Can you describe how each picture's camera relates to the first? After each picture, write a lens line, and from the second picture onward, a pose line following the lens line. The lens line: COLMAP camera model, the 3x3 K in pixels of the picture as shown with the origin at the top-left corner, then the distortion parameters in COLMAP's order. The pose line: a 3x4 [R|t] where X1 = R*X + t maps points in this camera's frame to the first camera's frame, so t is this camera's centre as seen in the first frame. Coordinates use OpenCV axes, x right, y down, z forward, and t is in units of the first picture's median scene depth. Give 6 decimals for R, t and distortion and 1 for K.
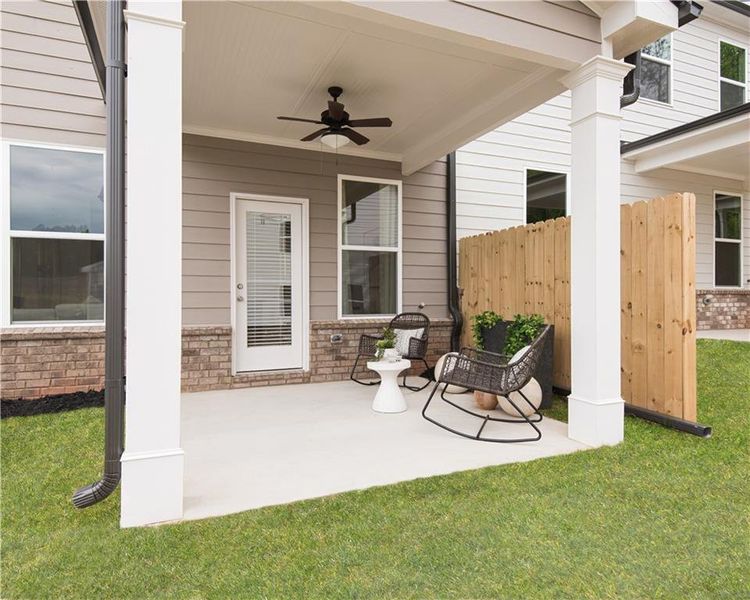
lens RADIAL K [[474.8, 0, 375.5], [0, 474.8, 300.0], [0, 0, 1]] dist [0.014943, -0.009881]
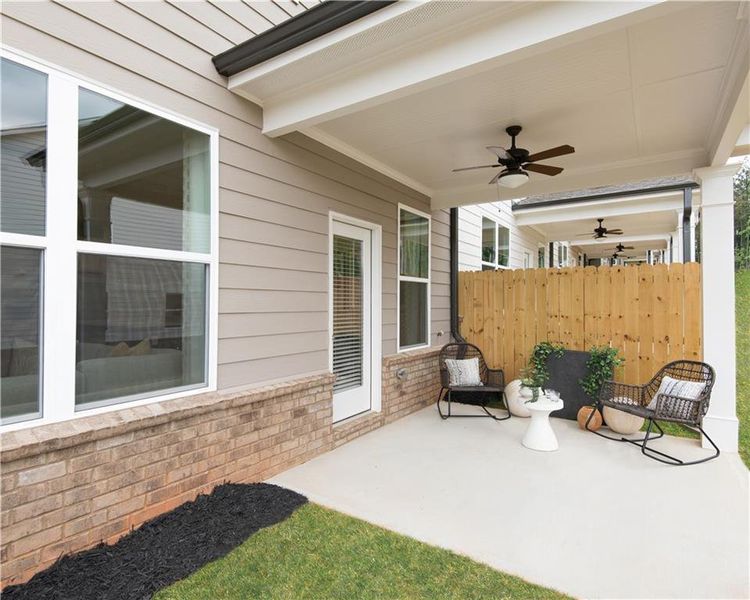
lens RADIAL K [[412.5, 0, 375.5], [0, 412.5, 300.3], [0, 0, 1]] dist [0.018689, -0.012068]
pose [[0.841126, 0.008525, 0.540772, -0.639513], [-0.002433, 0.999925, -0.011978, -0.062666], [-0.540834, 0.008759, 0.841084, 0.360129]]
